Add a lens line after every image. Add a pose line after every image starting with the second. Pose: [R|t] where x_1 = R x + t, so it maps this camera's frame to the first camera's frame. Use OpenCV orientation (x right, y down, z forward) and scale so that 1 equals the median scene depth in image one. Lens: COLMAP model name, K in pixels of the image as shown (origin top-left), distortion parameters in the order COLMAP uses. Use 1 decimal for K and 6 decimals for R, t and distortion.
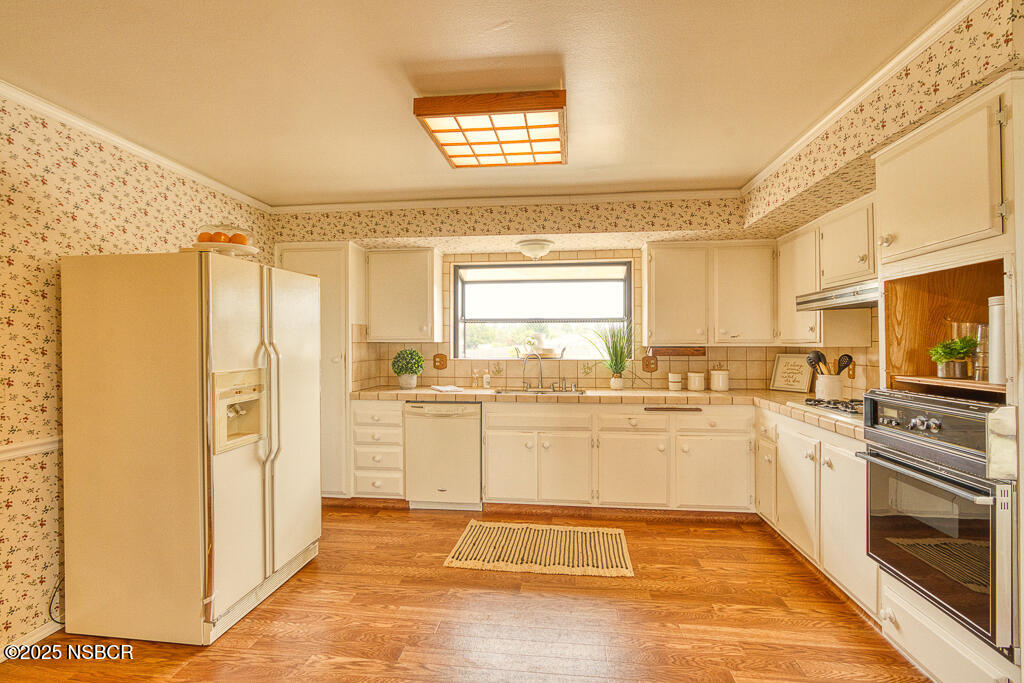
lens RADIAL K [[474.8, 0, 515.7], [0, 474.8, 345.2], [0, 0, 1]] dist [-0.000588, 0.000633]
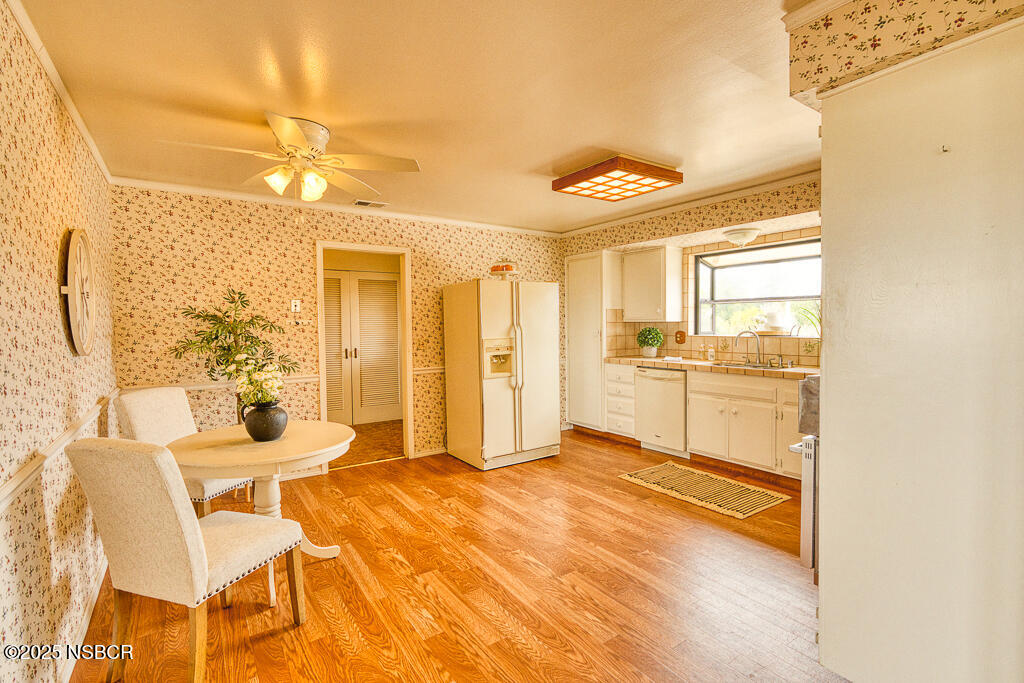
lens RADIAL K [[474.8, 0, 515.7], [0, 474.8, 345.2], [0, 0, 1]] dist [-0.000588, 0.000633]
pose [[0.669416, 0.029388, -0.742307, 0.554401], [0.006614, 0.998942, 0.045513, -0.004028], [0.742859, -0.035377, 0.668513, -0.148773]]
